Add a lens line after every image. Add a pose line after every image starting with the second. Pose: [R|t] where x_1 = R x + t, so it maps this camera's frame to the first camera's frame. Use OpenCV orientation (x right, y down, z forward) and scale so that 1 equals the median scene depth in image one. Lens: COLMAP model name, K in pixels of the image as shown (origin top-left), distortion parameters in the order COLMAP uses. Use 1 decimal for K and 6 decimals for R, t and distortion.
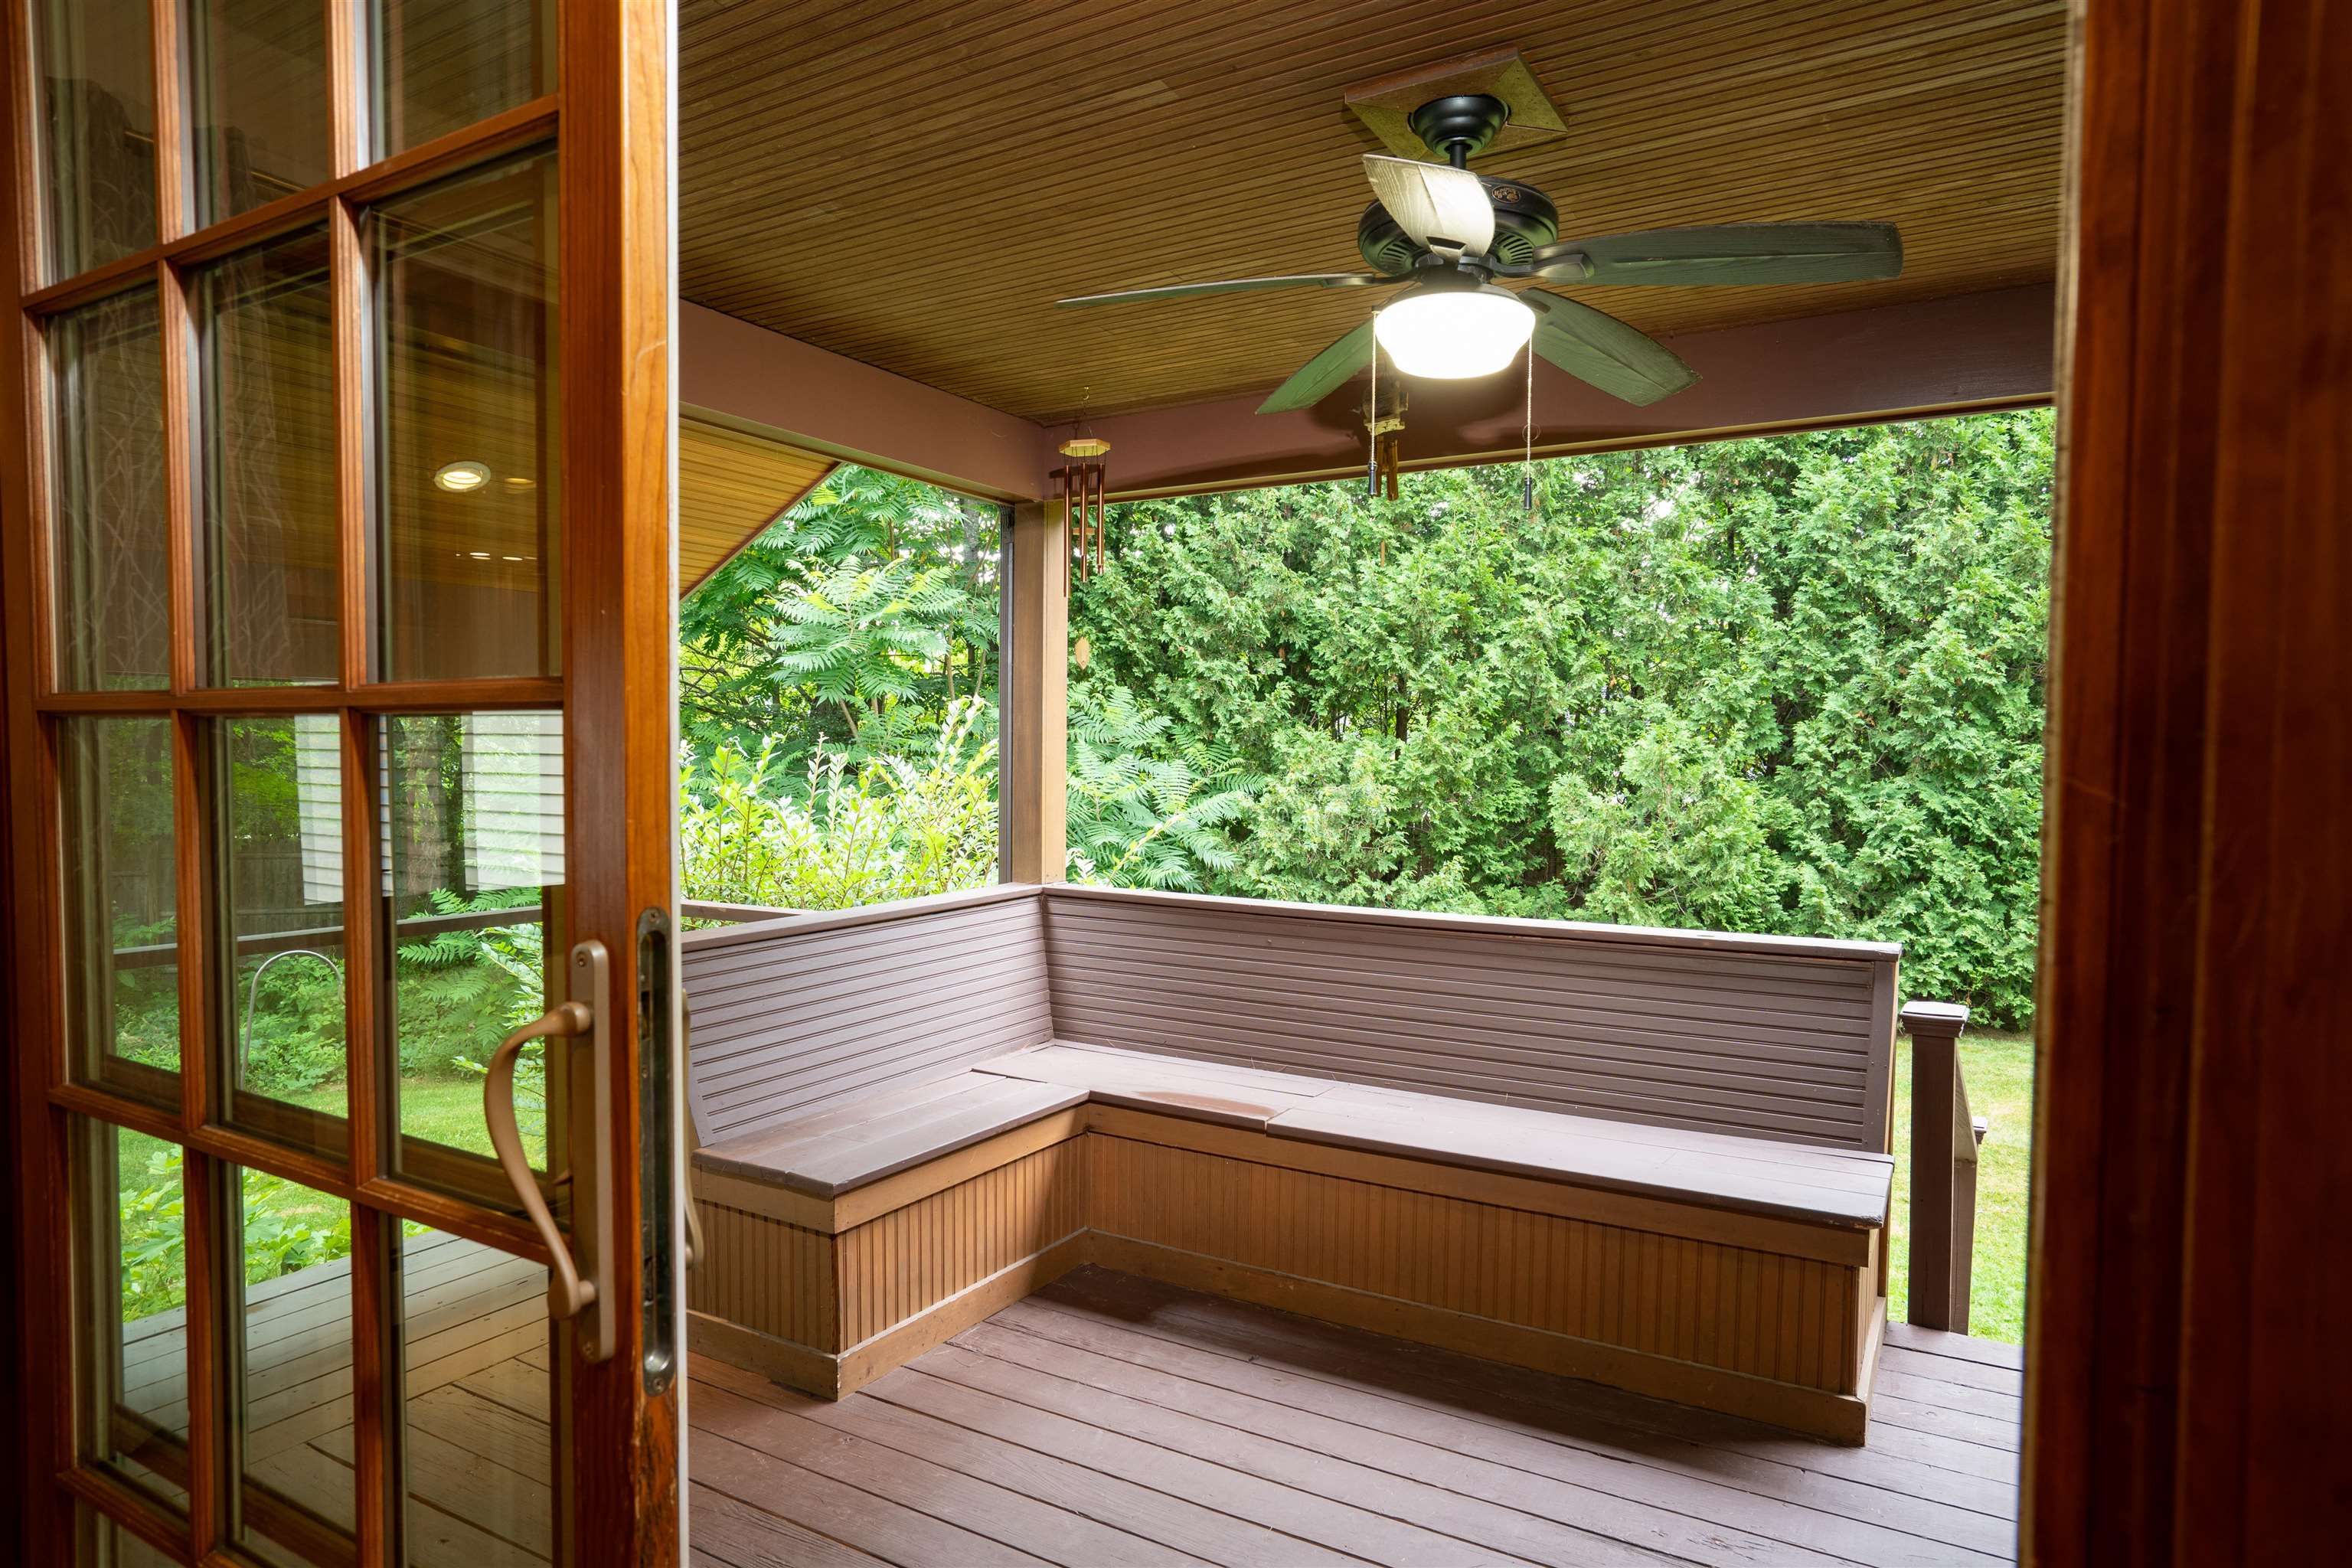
lens RADIAL K [[1348.0, 0, 1176.0], [0, 1348.0, 803.8], [0, 0, 1]] dist [-0.043880, 0.041508]
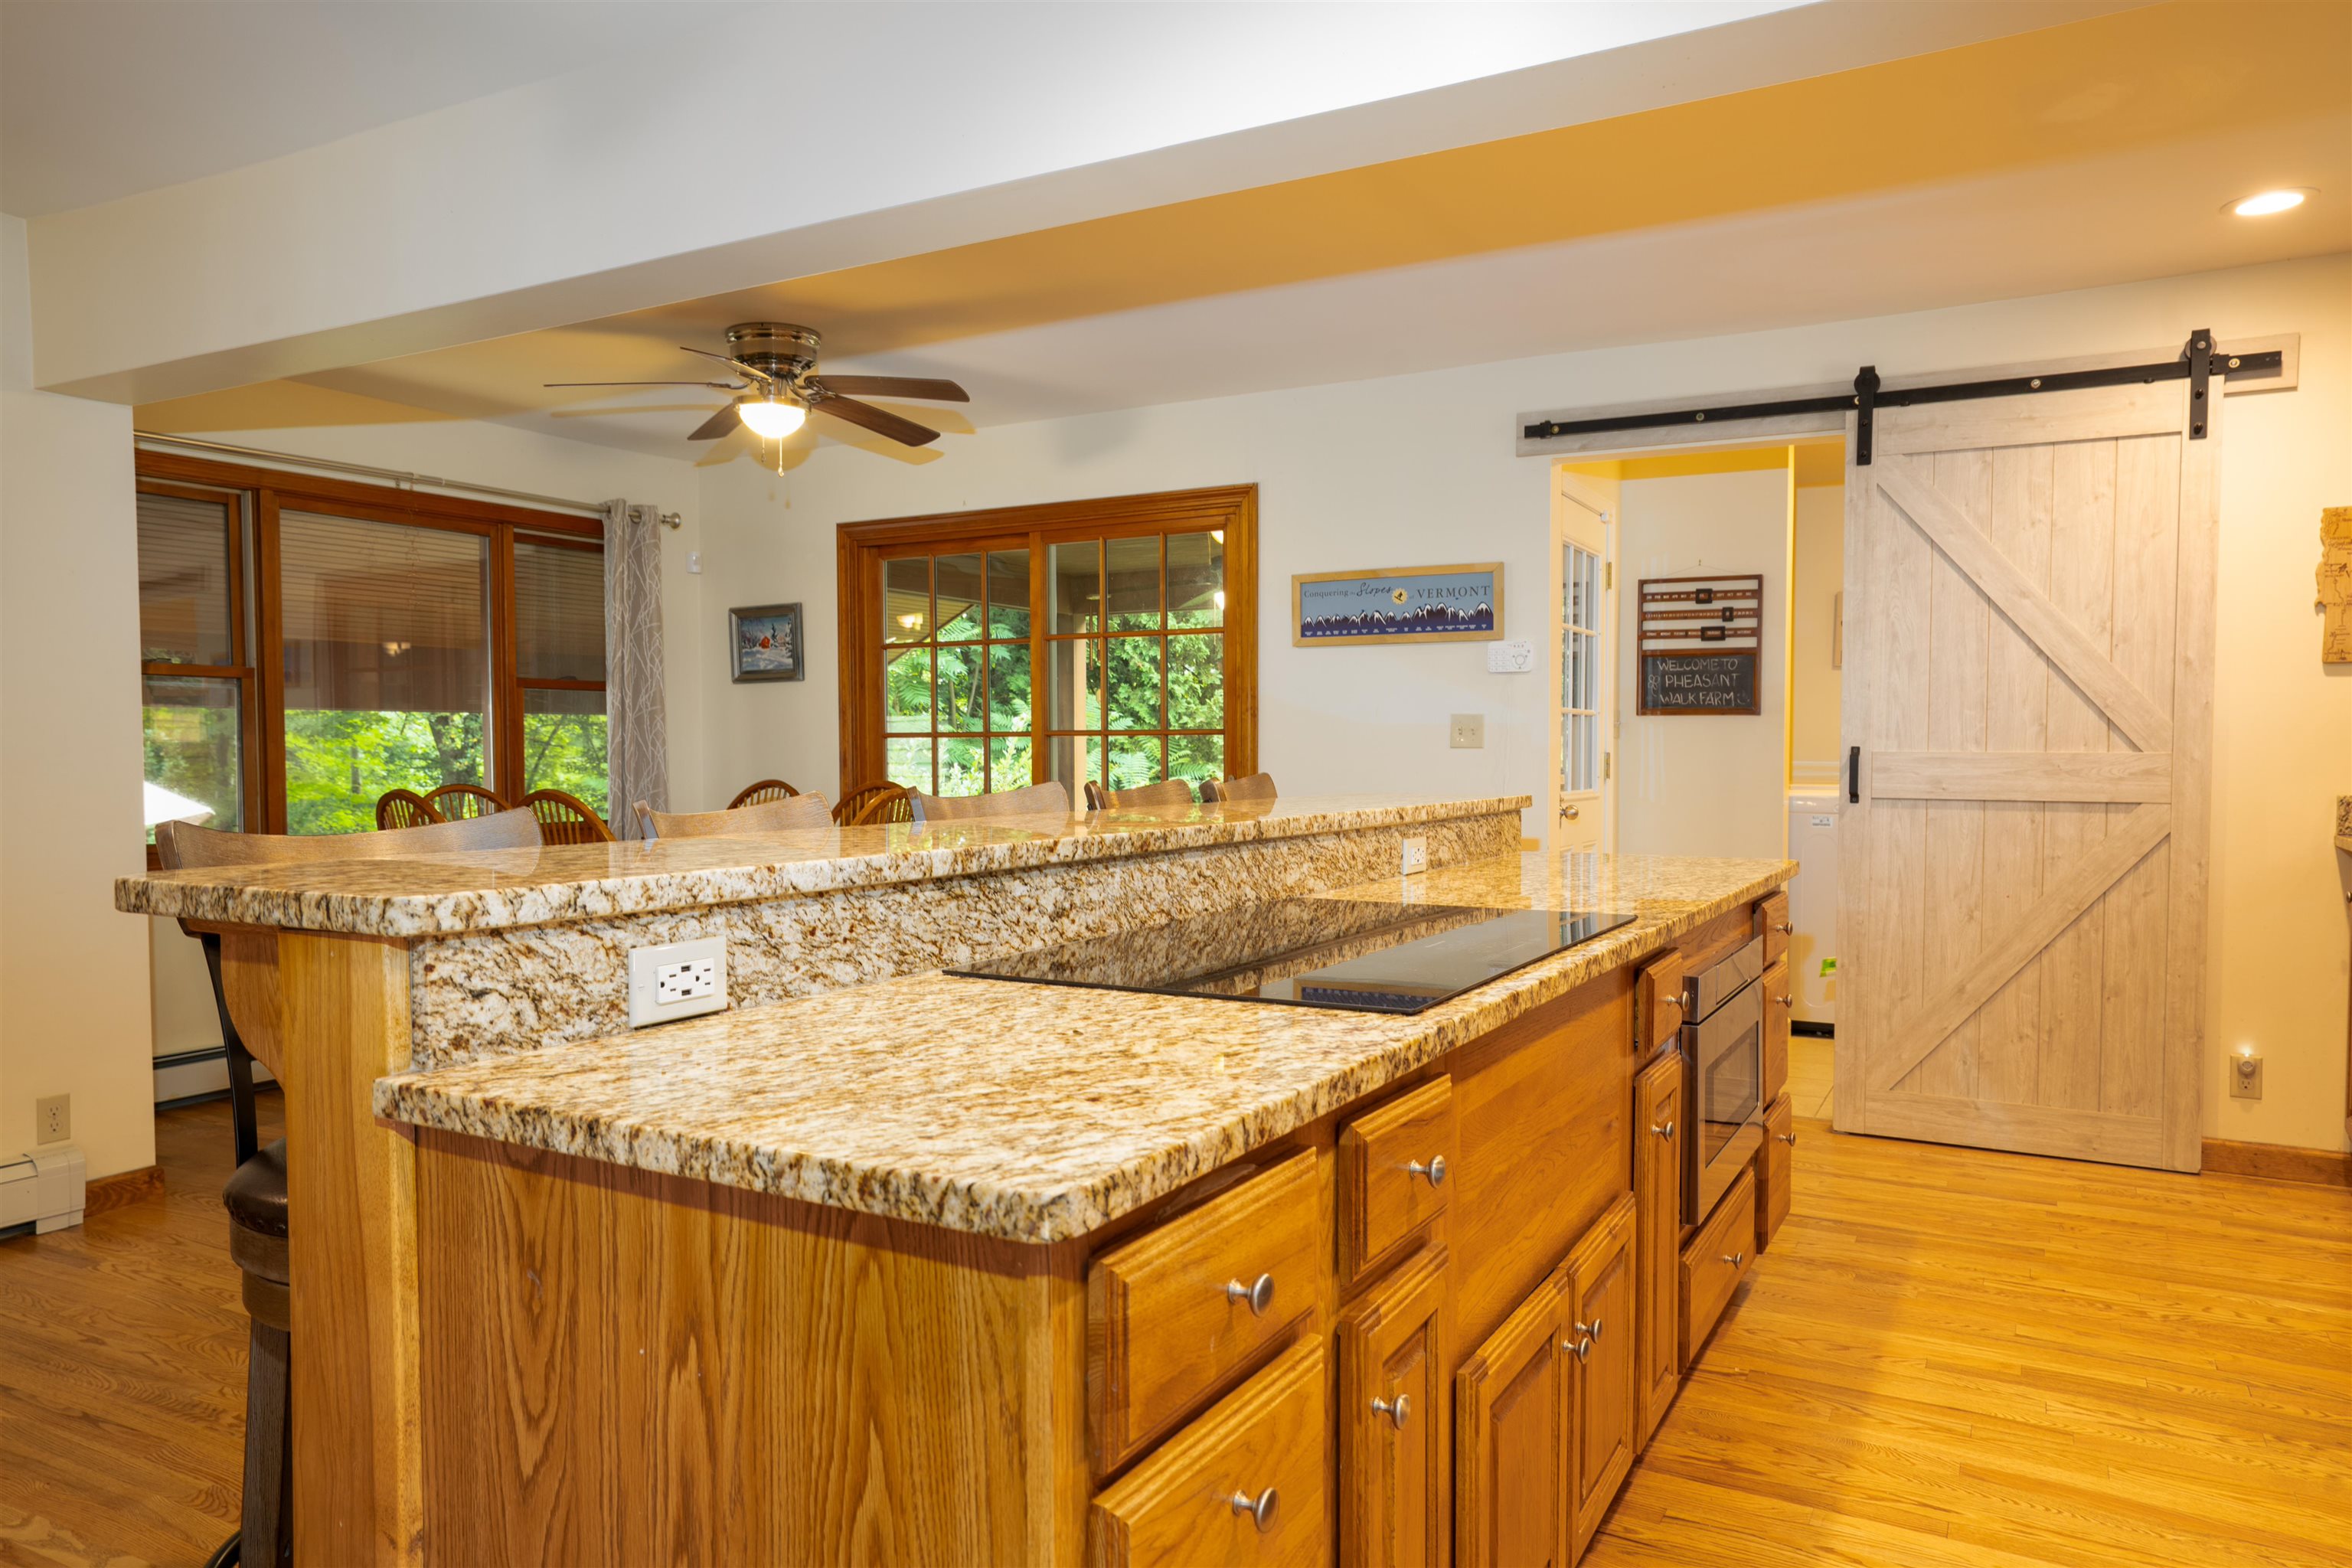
lens RADIAL K [[1552.2, 0, 1167.2], [0, 1552.2, 802.2], [0, 0, 1]] dist [-0.019077, 0.034635]
pose [[0.999564, -0.013480, 0.026277, -0.010238], [0.013588, 0.999900, -0.003958, 0.020824], [-0.026221, 0.004313, 0.999647, -0.468598]]
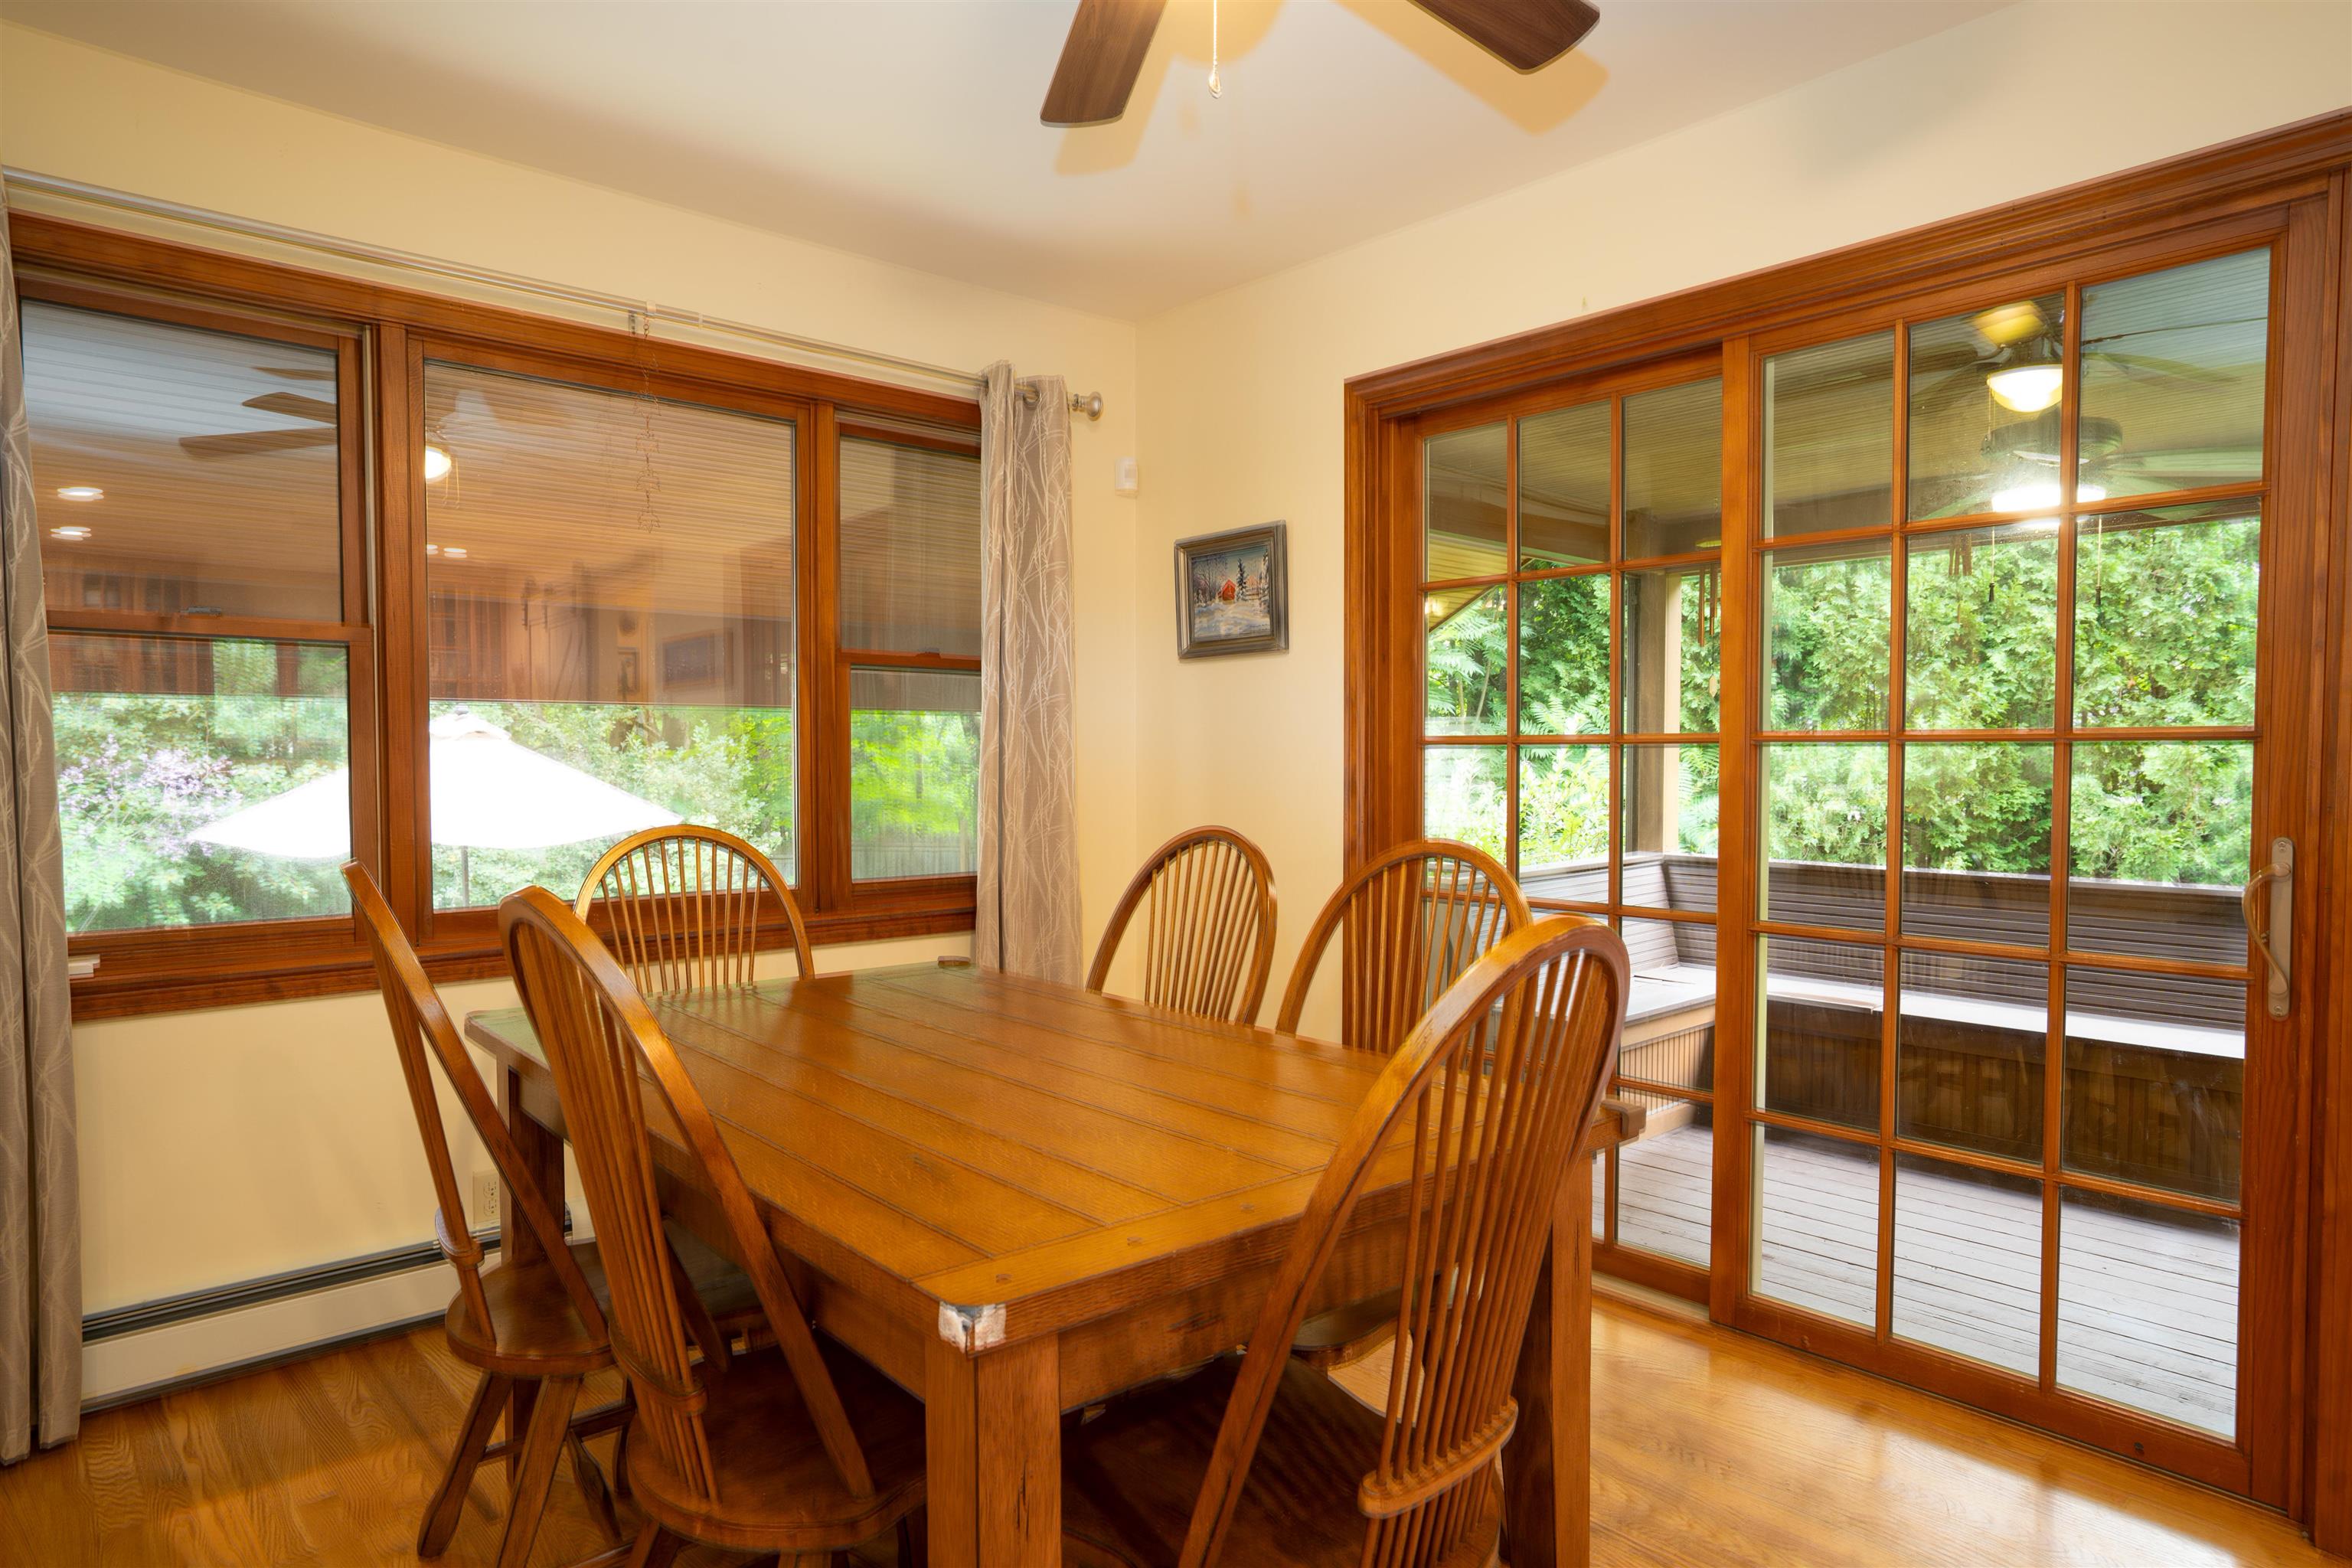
lens RADIAL K [[1348.0, 0, 1176.0], [0, 1348.0, 803.8], [0, 0, 1]] dist [-0.043880, 0.041508]
pose [[0.955100, 0.000916, -0.296283, -0.065631], [-0.002298, 0.999988, -0.004315, 0.006555], [0.296276, 0.004802, 0.955090, -0.175568]]
